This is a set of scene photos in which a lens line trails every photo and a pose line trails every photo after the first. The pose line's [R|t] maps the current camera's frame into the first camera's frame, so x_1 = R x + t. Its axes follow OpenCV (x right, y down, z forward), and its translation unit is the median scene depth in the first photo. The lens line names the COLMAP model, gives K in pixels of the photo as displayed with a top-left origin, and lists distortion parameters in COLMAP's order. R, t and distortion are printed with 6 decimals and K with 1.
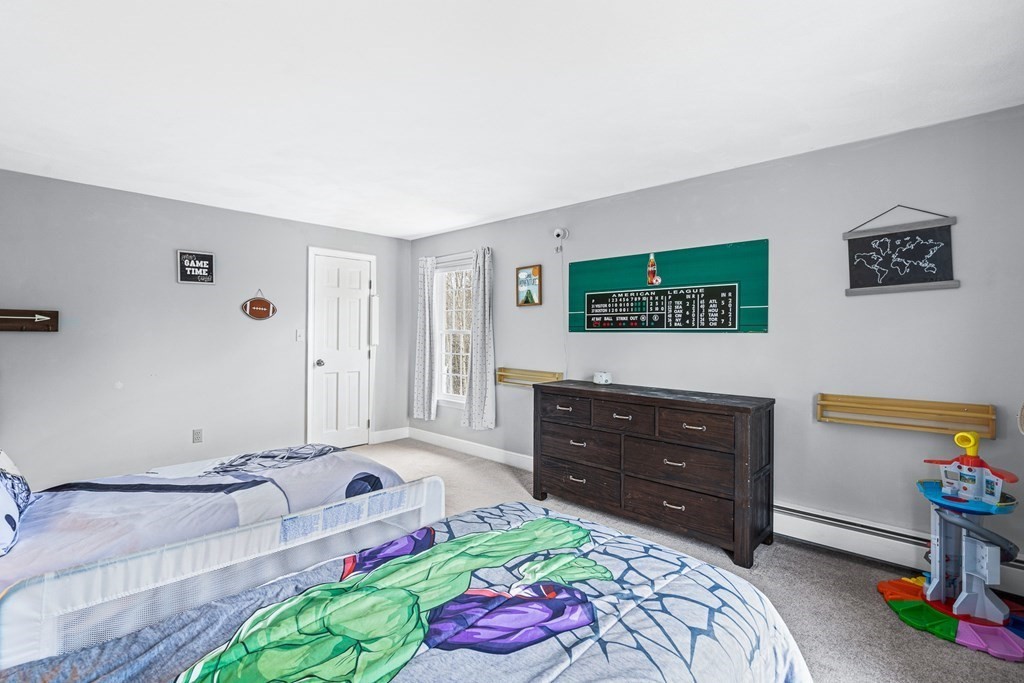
lens RADIAL K [[469.1, 0, 512.0], [0, 469.1, 341.5], [0, 0, 1]] dist [-0.000569, 0.000329]
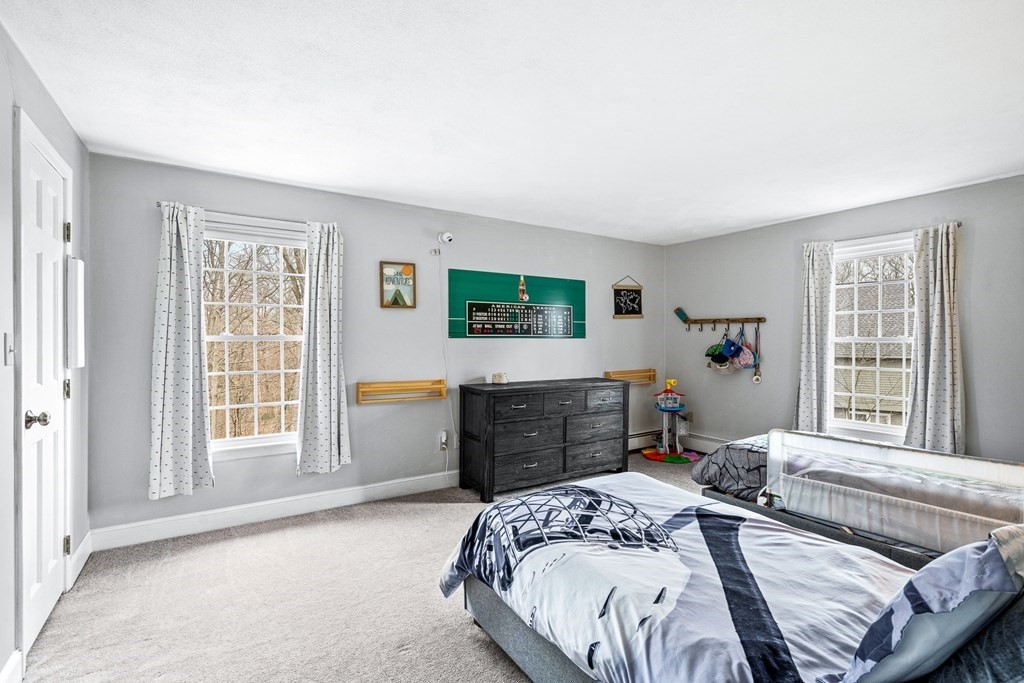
lens RADIAL K [[469.1, 0, 512.0], [0, 469.1, 341.5], [0, 0, 1]] dist [-0.000569, 0.000329]
pose [[0.250444, -0.013339, 0.968039, -0.892477], [0.015245, 0.999835, 0.009833, -0.022211], [-0.968011, 0.012295, 0.250606, 0.681049]]
